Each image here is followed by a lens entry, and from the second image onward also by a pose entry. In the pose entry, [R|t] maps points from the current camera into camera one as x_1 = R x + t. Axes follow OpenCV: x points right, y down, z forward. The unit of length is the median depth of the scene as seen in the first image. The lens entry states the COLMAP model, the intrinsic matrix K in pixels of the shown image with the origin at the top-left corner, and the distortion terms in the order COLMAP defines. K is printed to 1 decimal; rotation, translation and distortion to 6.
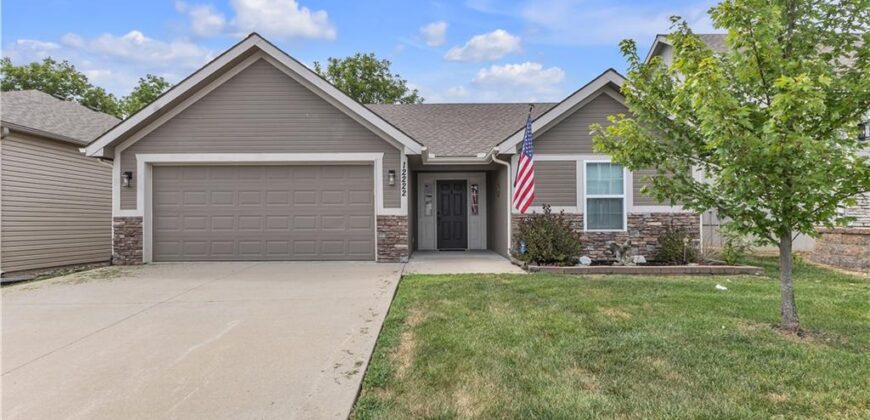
lens RADIAL K [[396.3, 0, 433.1], [0, 396.3, 213.7], [0, 0, 1]] dist [0.005759, 0.000410]
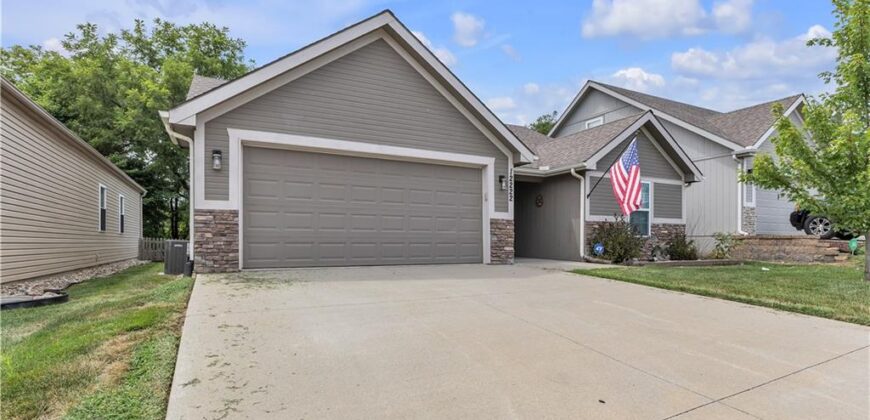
lens RADIAL K [[429.5, 0, 457.0], [0, 429.5, 242.1], [0, 0, 1]] dist [0.003969, 0.000673]
pose [[0.883787, 0.006492, 0.467845, -0.735126], [-0.013855, 0.999828, 0.012299, 0.052462], [-0.467685, -0.017351, 0.883725, 0.058458]]
